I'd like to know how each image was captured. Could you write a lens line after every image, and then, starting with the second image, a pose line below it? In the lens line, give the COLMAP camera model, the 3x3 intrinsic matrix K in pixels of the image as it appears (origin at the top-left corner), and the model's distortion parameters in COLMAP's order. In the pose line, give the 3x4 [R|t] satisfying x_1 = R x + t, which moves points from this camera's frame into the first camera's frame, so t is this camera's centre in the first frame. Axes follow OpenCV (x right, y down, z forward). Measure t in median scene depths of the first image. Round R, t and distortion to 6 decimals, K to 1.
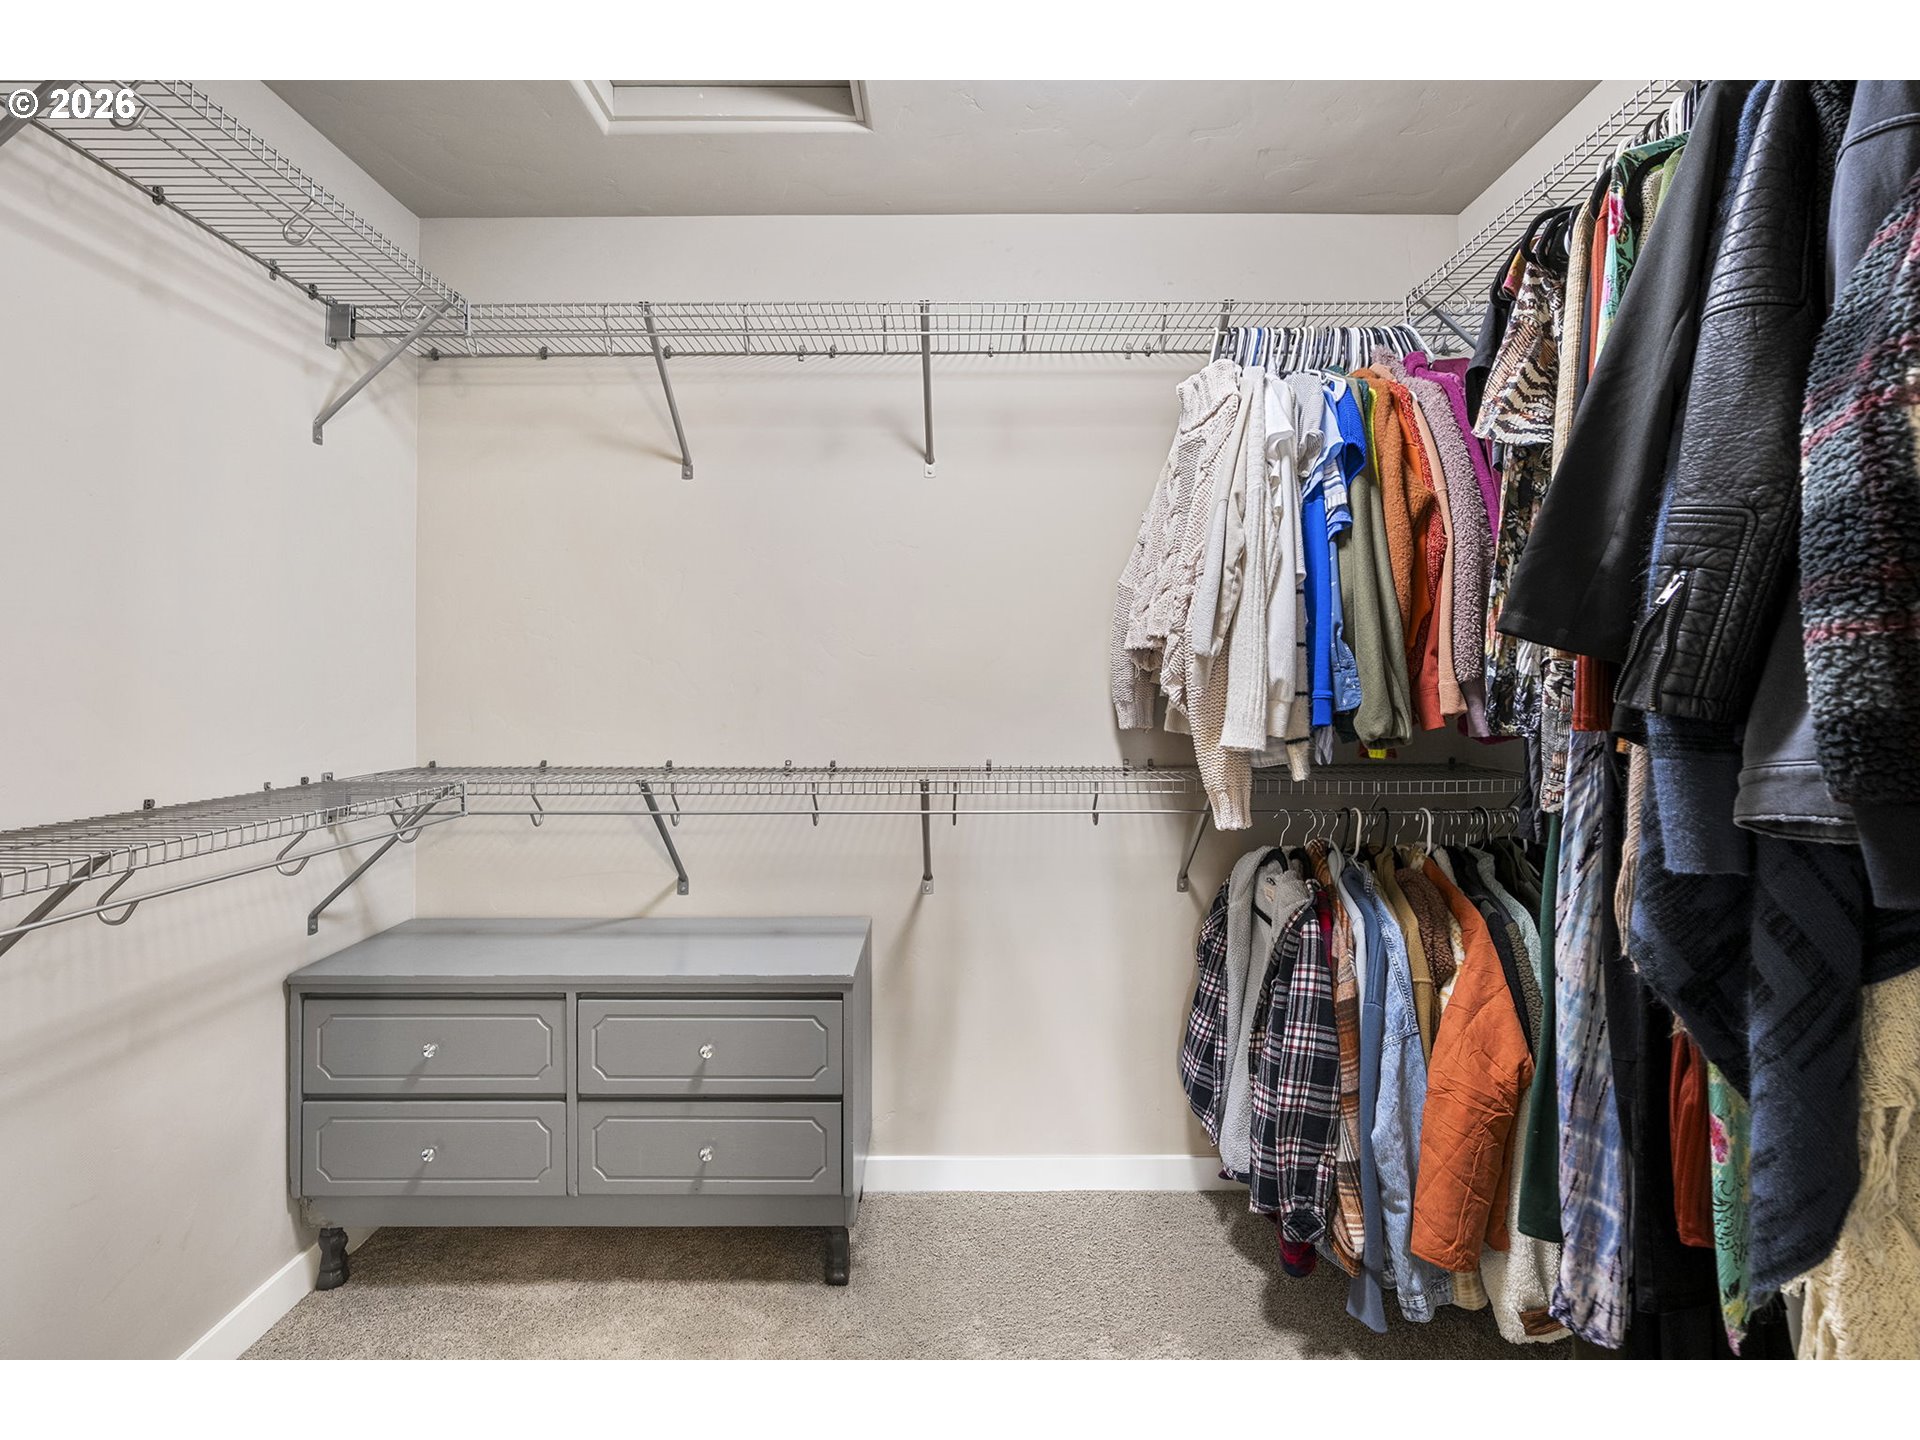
lens RADIAL K [[875.5, 0, 958.4], [0, 875.5, 705.8], [0, 0, 1]] dist [-0.002420, -0.000448]
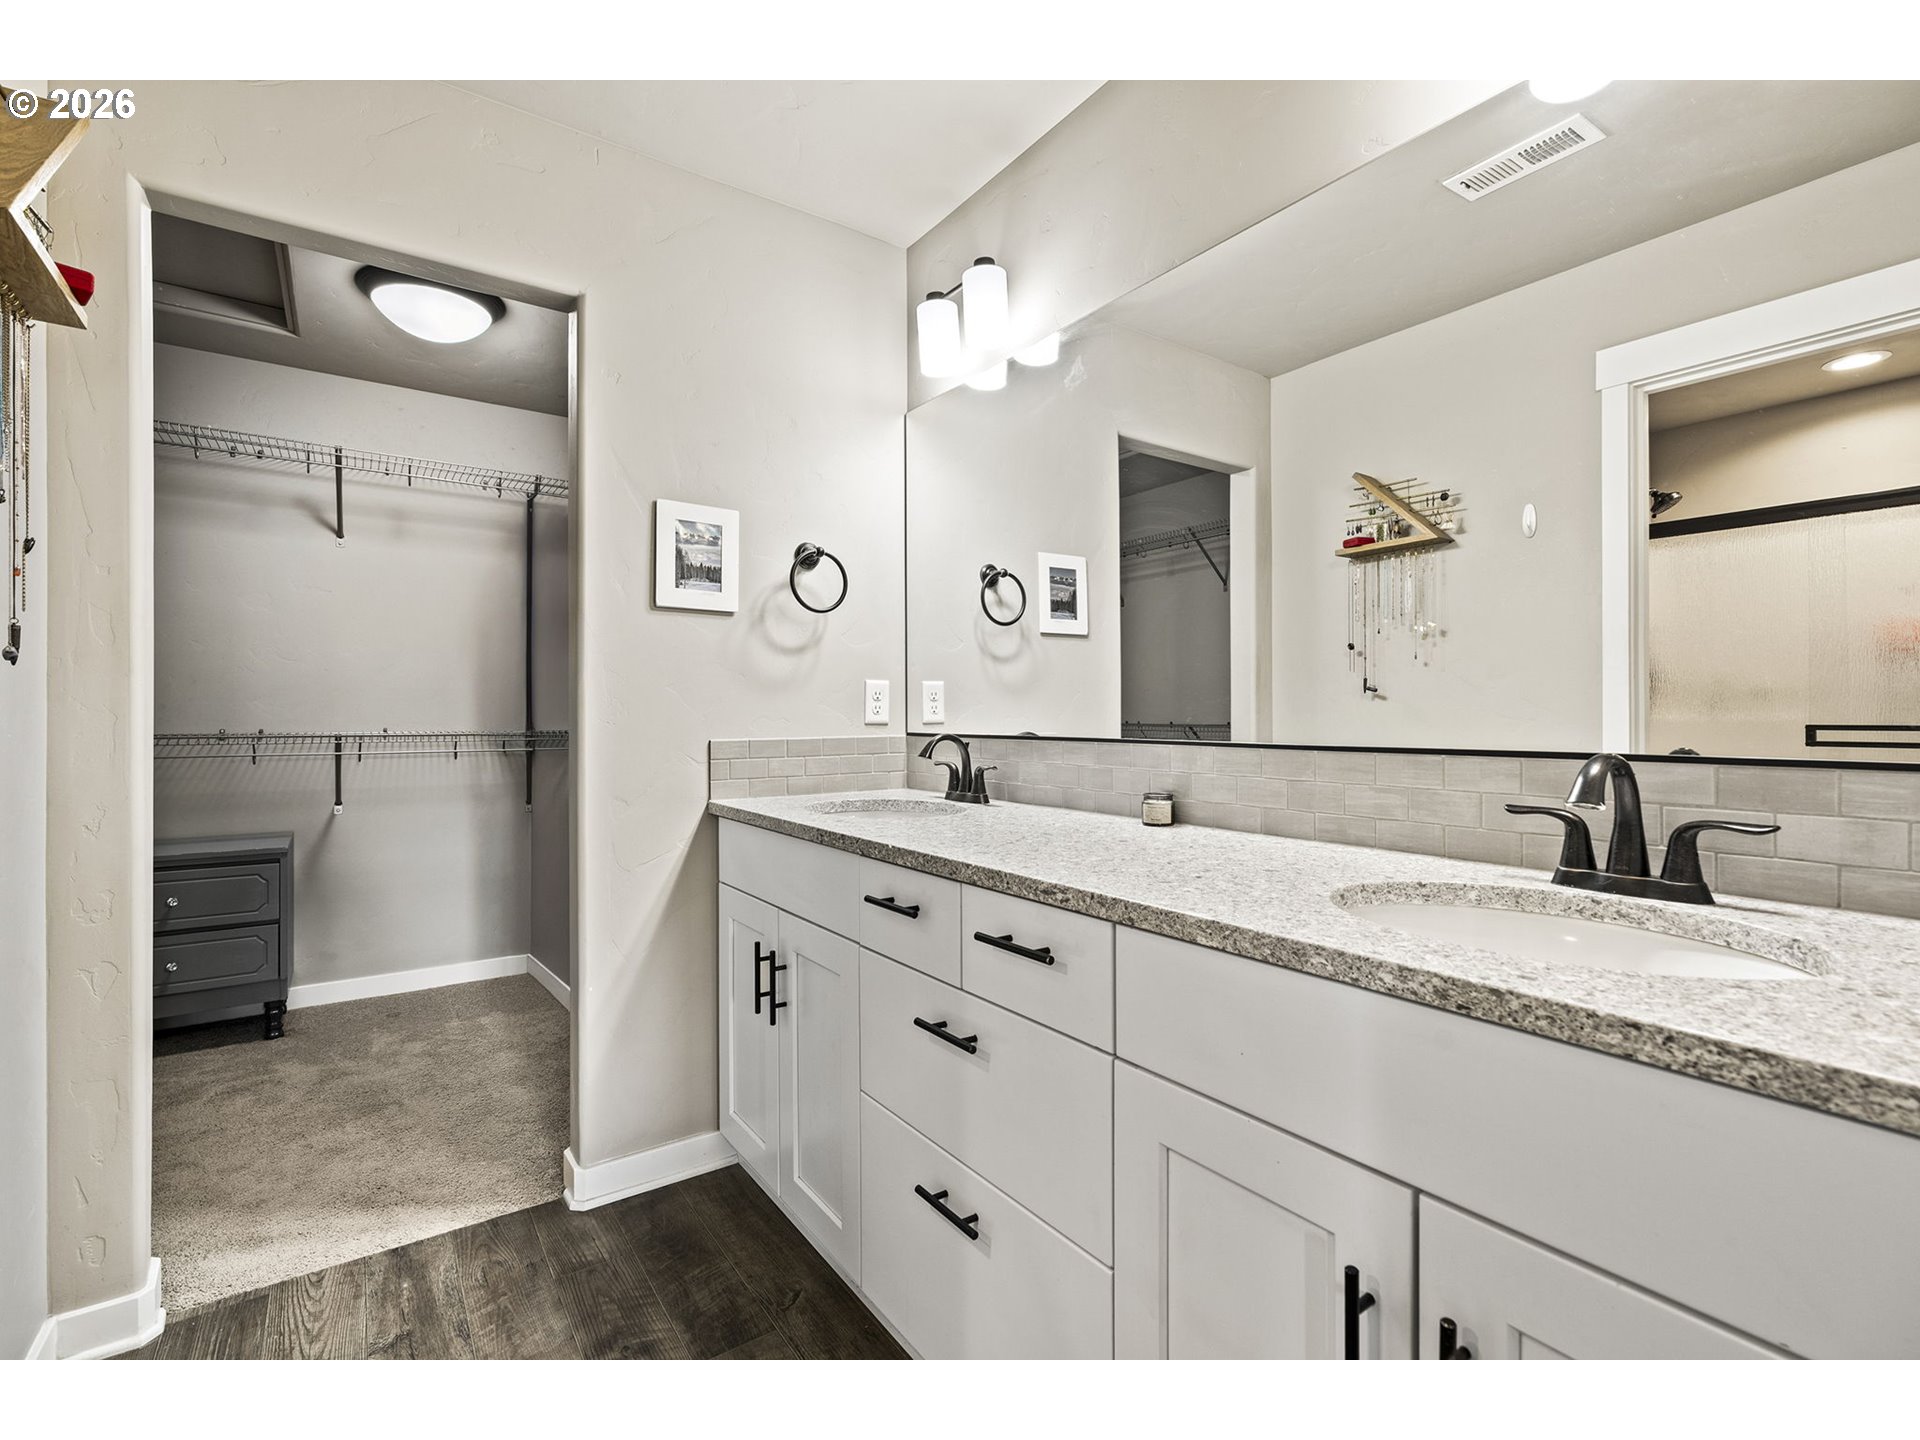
lens RADIAL K [[875.5, 0, 958.4], [0, 875.5, 705.8], [0, 0, 1]] dist [-0.002420, -0.000448]
pose [[0.823566, 0.002765, 0.567214, -0.009193], [0.003506, 0.999944, -0.009965, 0.046263], [-0.567210, 0.010196, 0.823510, -1.014040]]
